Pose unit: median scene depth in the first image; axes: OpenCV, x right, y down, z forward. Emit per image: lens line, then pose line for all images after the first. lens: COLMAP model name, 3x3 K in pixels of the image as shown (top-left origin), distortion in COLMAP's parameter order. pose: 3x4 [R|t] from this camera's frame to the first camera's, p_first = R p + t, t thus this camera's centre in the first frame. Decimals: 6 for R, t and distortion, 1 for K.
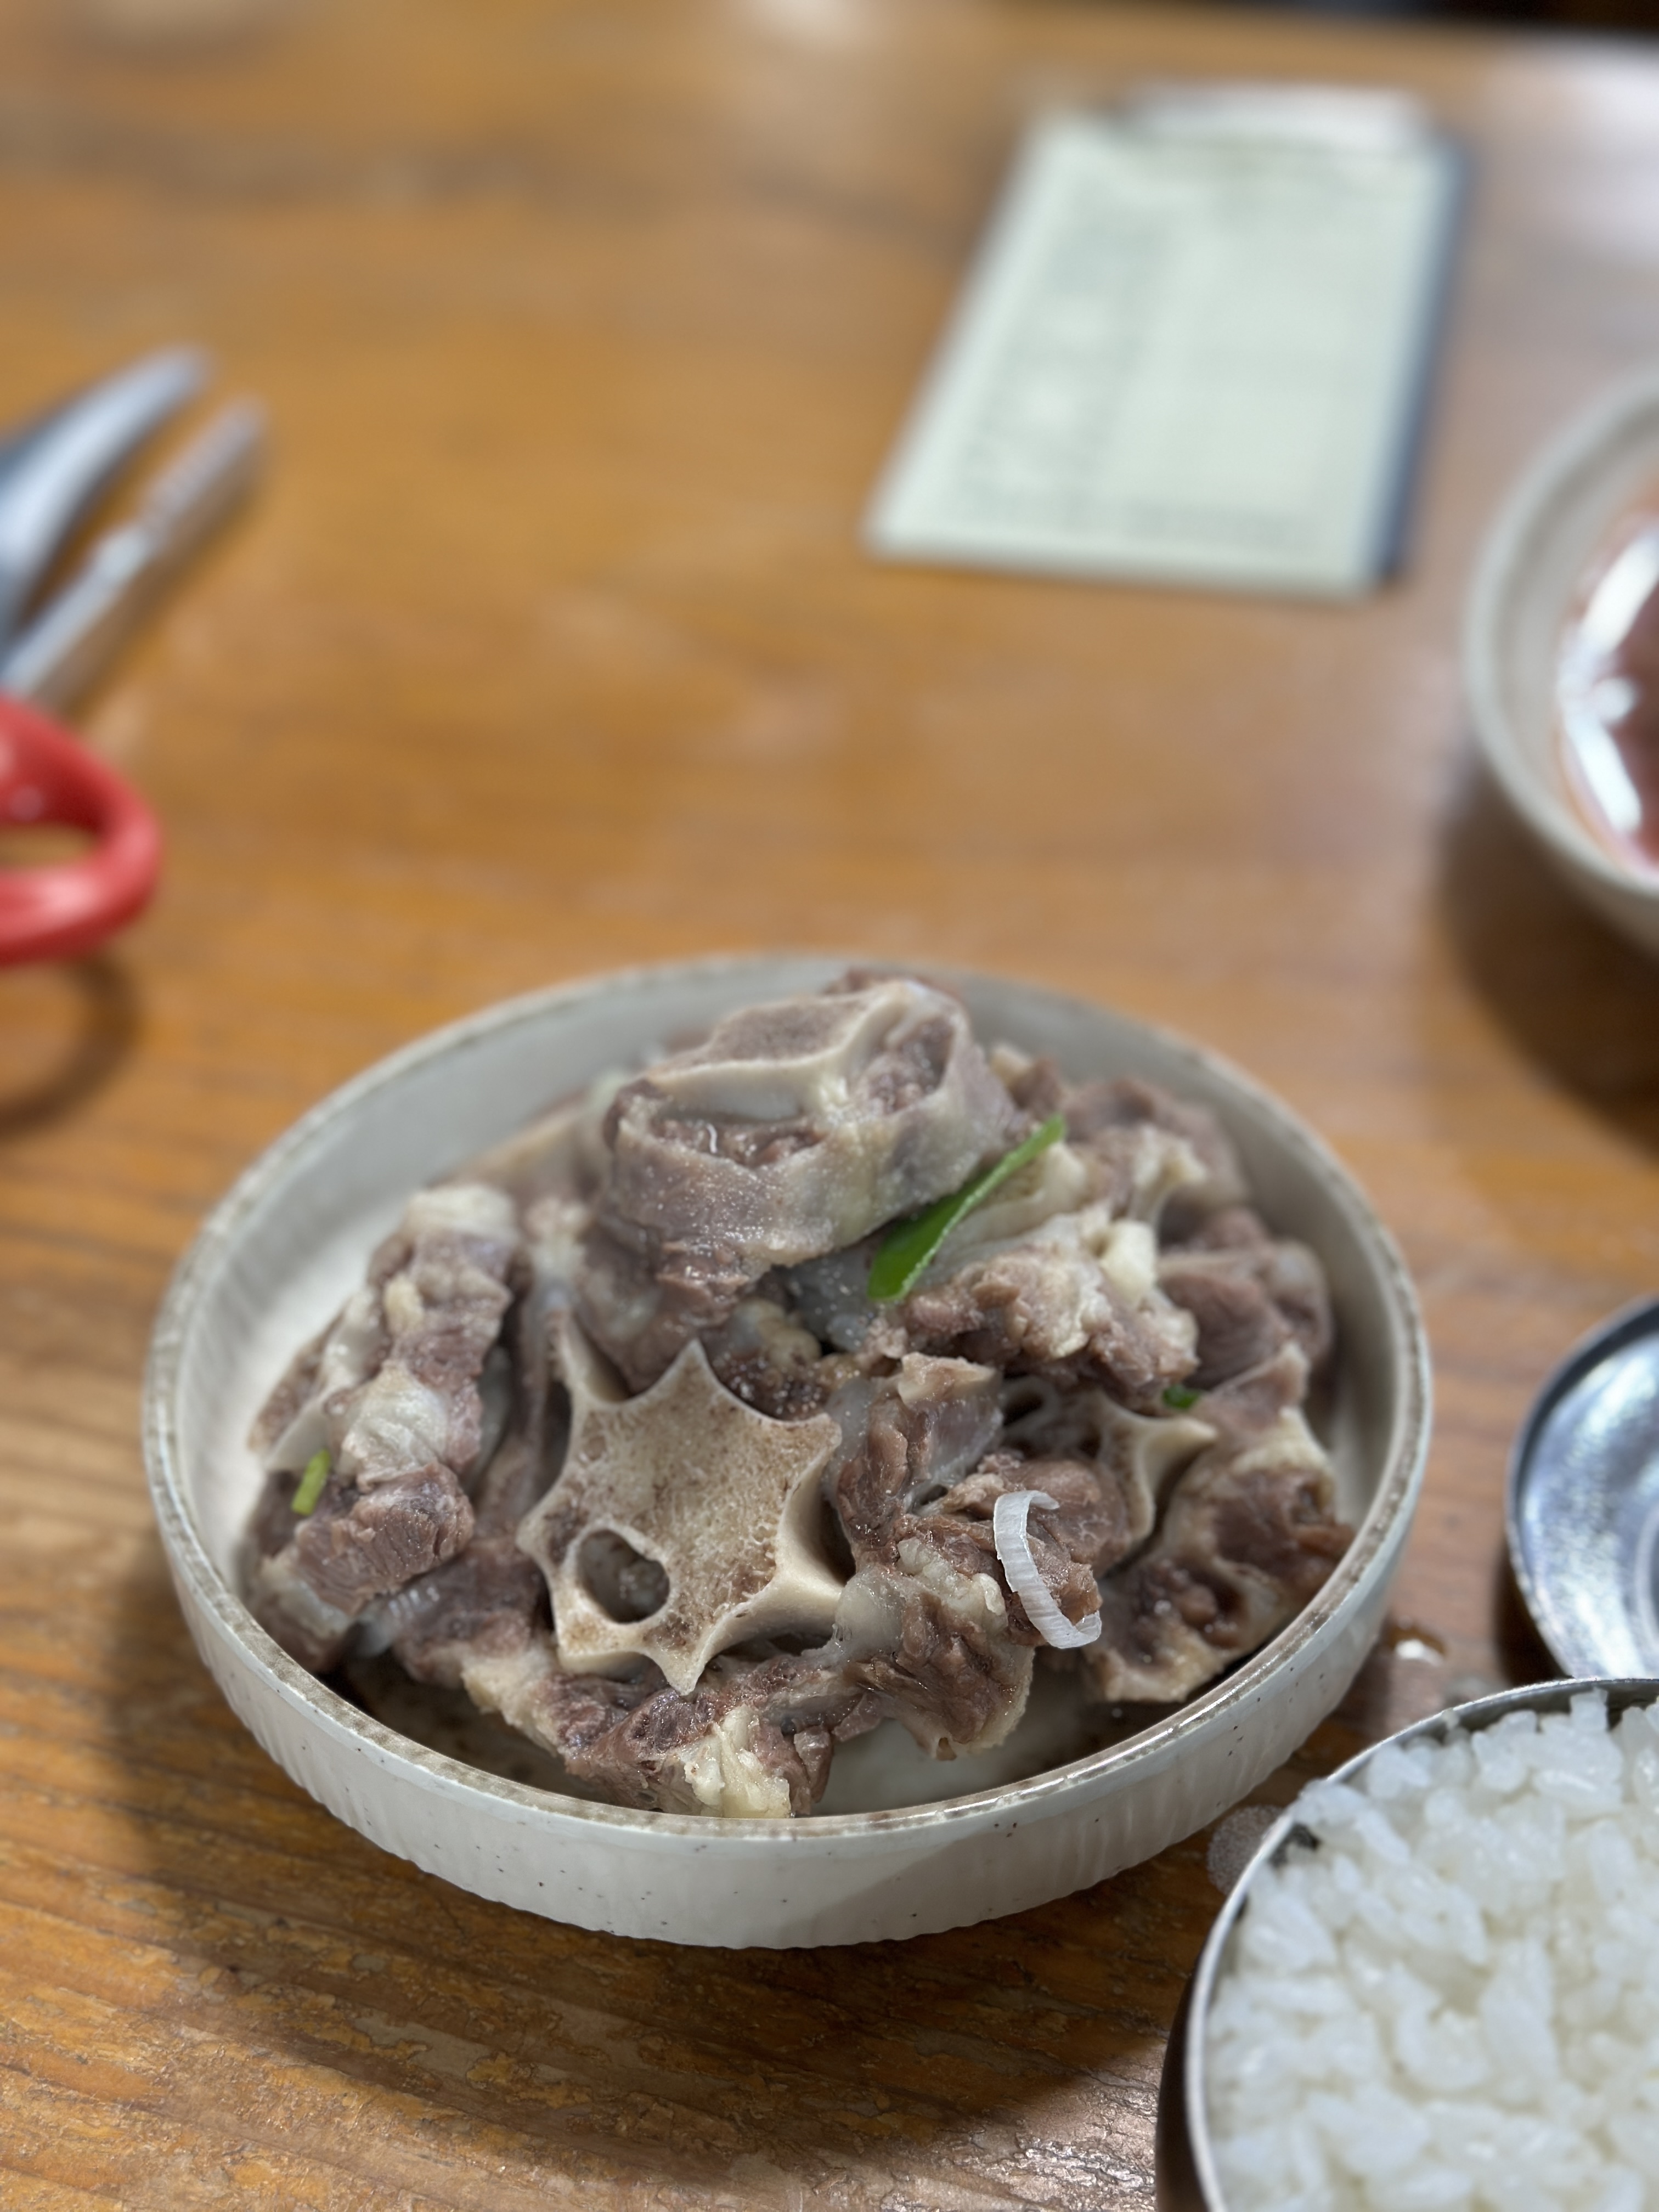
lens RADIAL K [[3119.5, 0, 829.5], [0, 3119.5, 1106.0], [0, 0, 1]] dist [-0.012091, -0.056686]
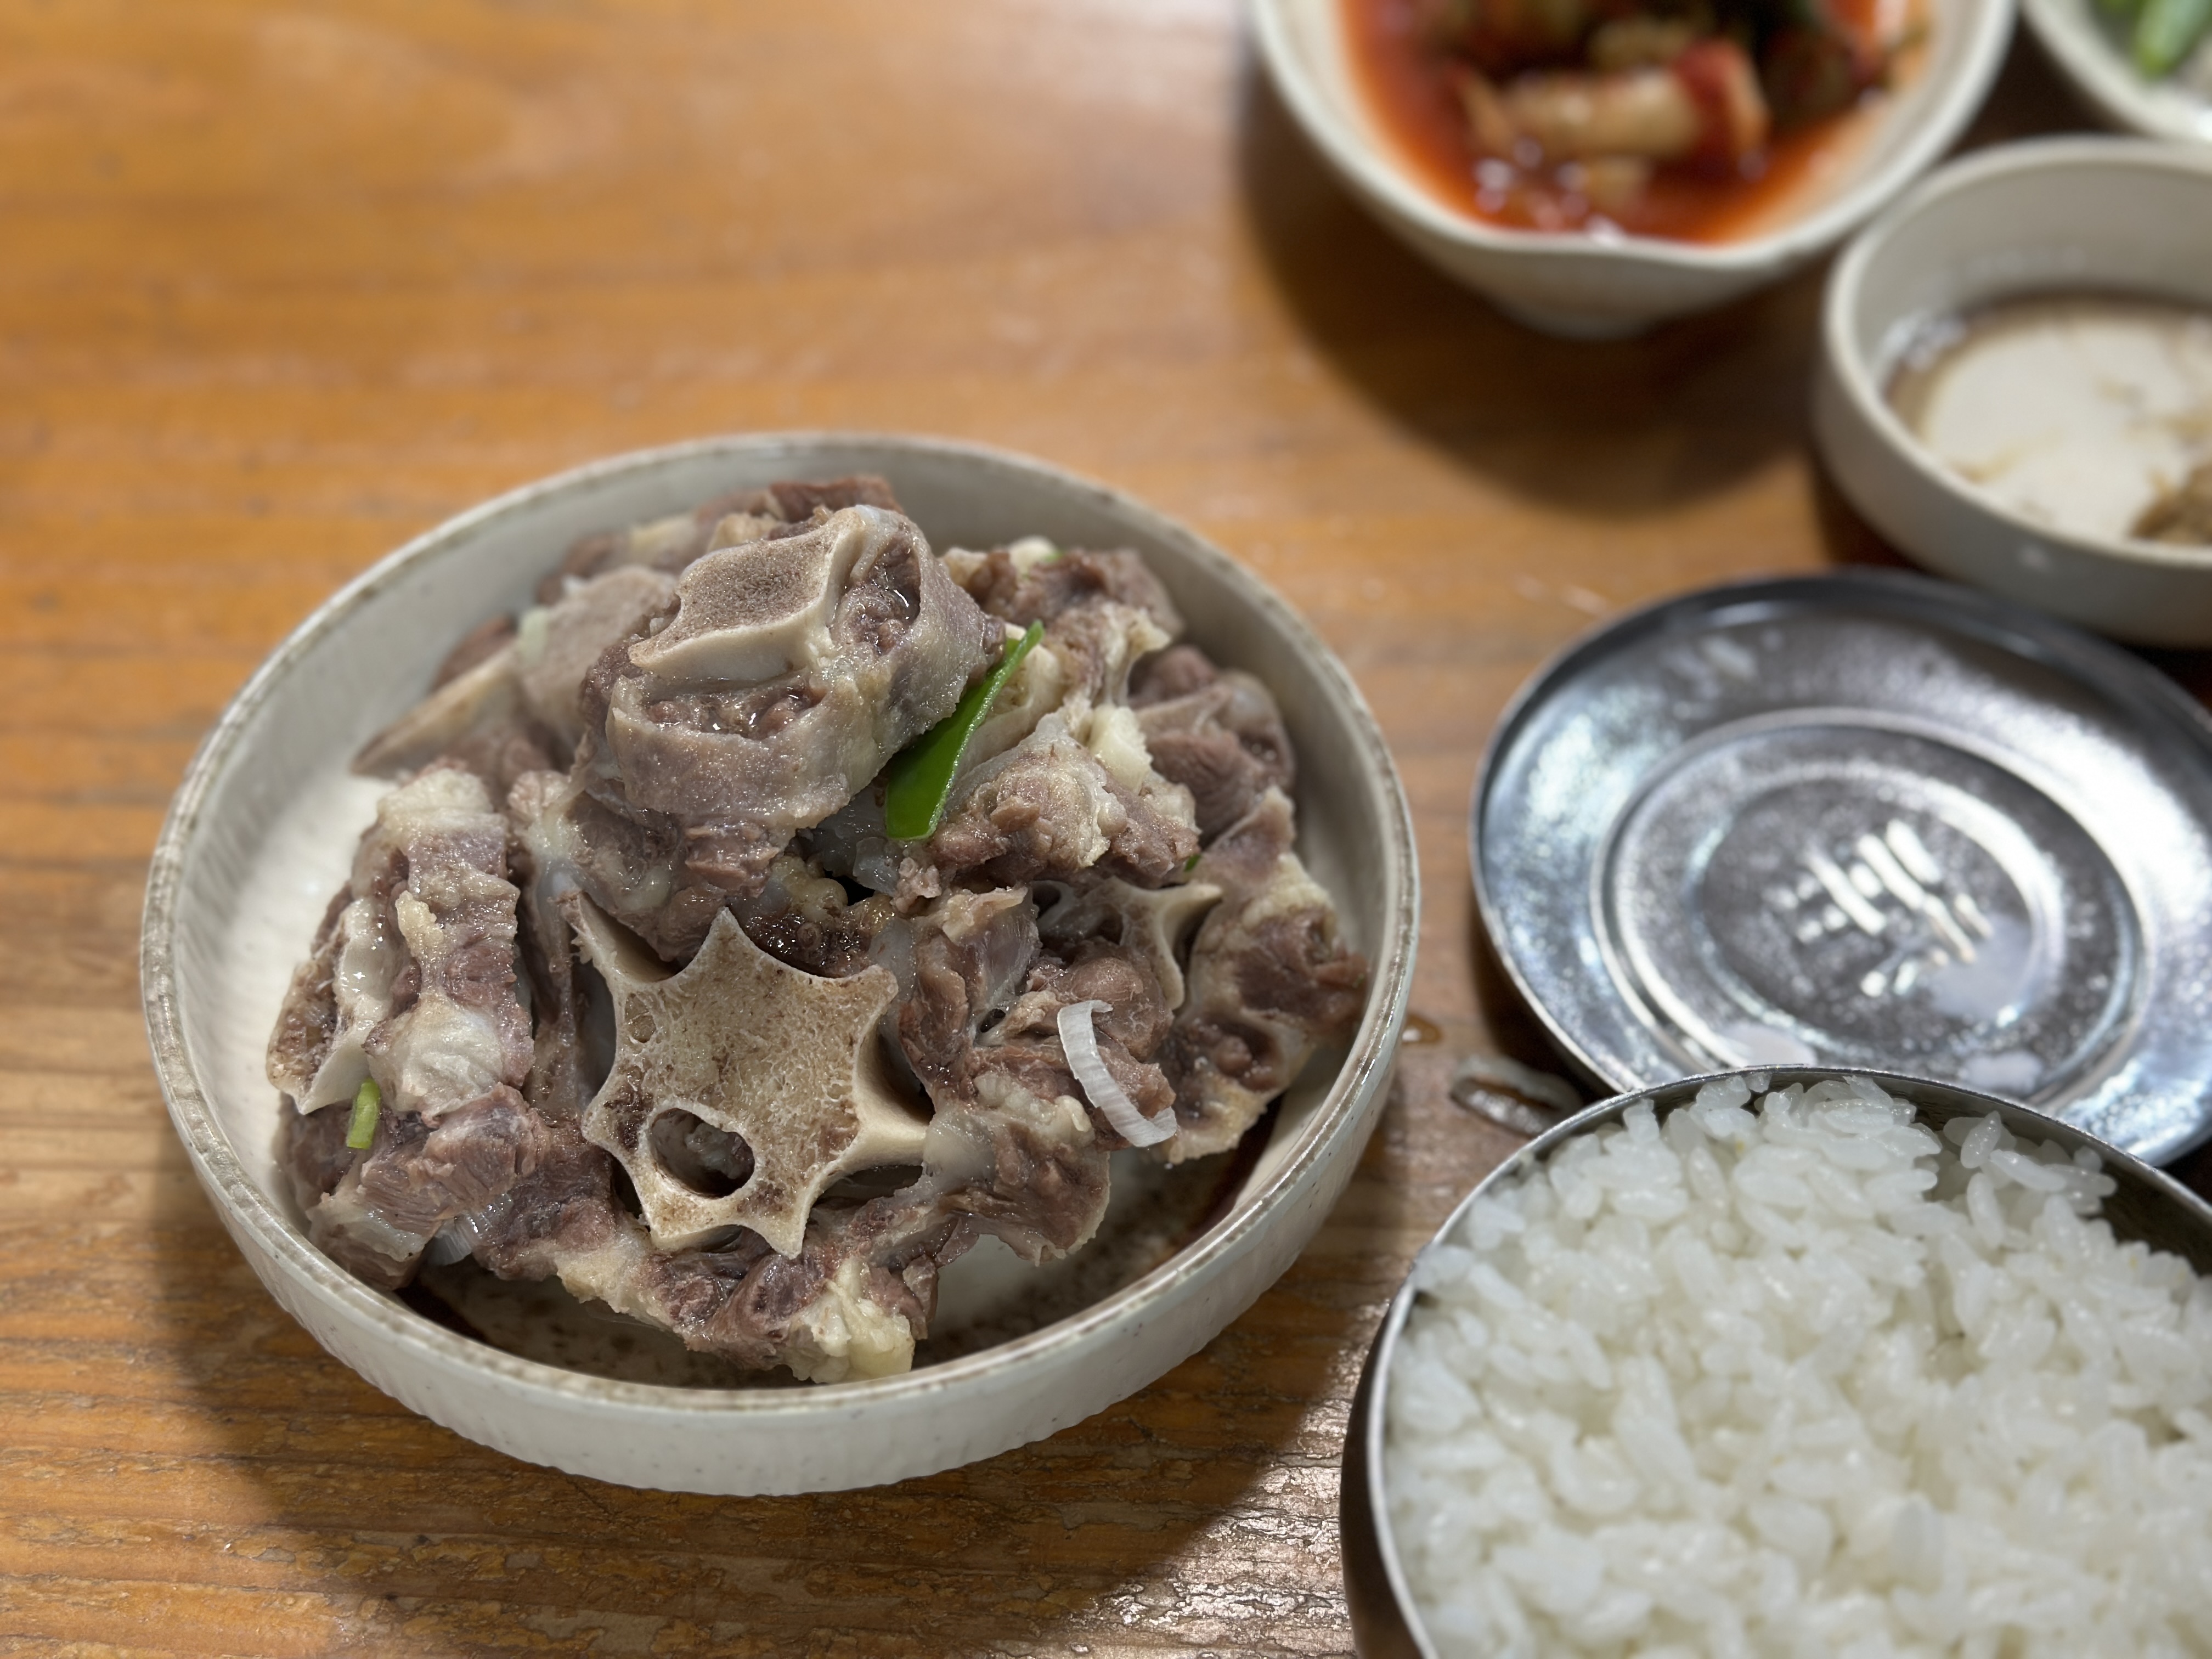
lens RADIAL K [[3105.2, 0, 1106.0], [0, 3105.2, 829.5], [0, 0, 1]] dist [0.025151, -0.155907]
pose [[0.962250, -0.186394, 0.198326, -0.121288], [0.142683, 0.966001, 0.215602, -0.151194], [-0.231770, -0.179166, 0.956129, 0.019486]]
